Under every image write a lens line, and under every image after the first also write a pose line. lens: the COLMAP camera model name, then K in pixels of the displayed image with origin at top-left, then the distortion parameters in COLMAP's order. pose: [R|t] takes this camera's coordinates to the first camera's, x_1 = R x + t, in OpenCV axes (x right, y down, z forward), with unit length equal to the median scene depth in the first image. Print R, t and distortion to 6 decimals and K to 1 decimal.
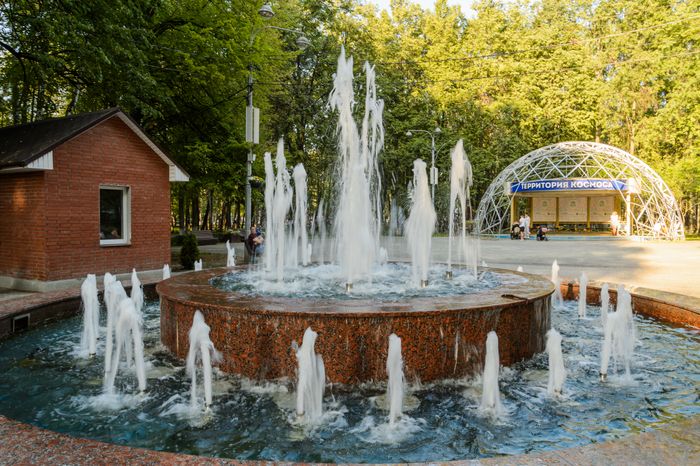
lens RADIAL K [[494.1, 0, 350.0], [0, 494.1, 233.0], [0, 0, 1]] dist [-0.061030, 0.001908]
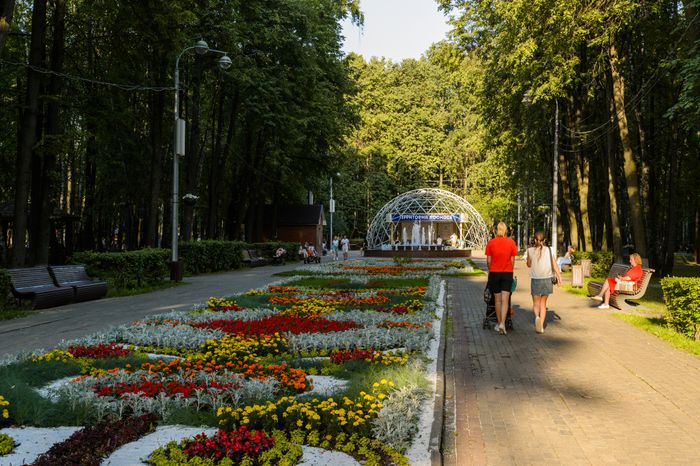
lens RADIAL K [[964.8, 0, 350.0], [0, 964.8, 233.0], [0, 0, 1]] dist [-0.002974, -0.001864]
pose [[0.925108, 0.004800, 0.379675, -0.861392], [0.009288, 0.999335, -0.035267, 0.056697], [-0.379591, 0.036152, 0.924448, -1.595088]]
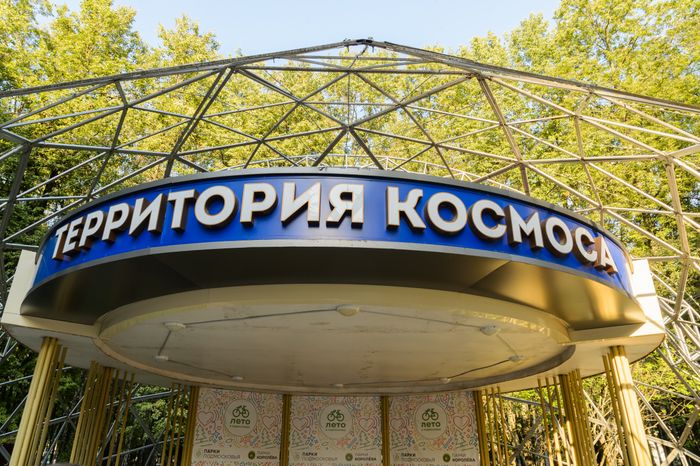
lens RADIAL K [[494.1, 0, 350.0], [0, 494.1, 233.0], [0, 0, 1]] dist [-0.061030, 0.001908]
pose [[0.870532, 0.210802, 0.444676, 0.315517], [0.011829, 0.894382, -0.447147, -0.028713], [-0.491970, 0.394516, 0.776095, 0.735391]]
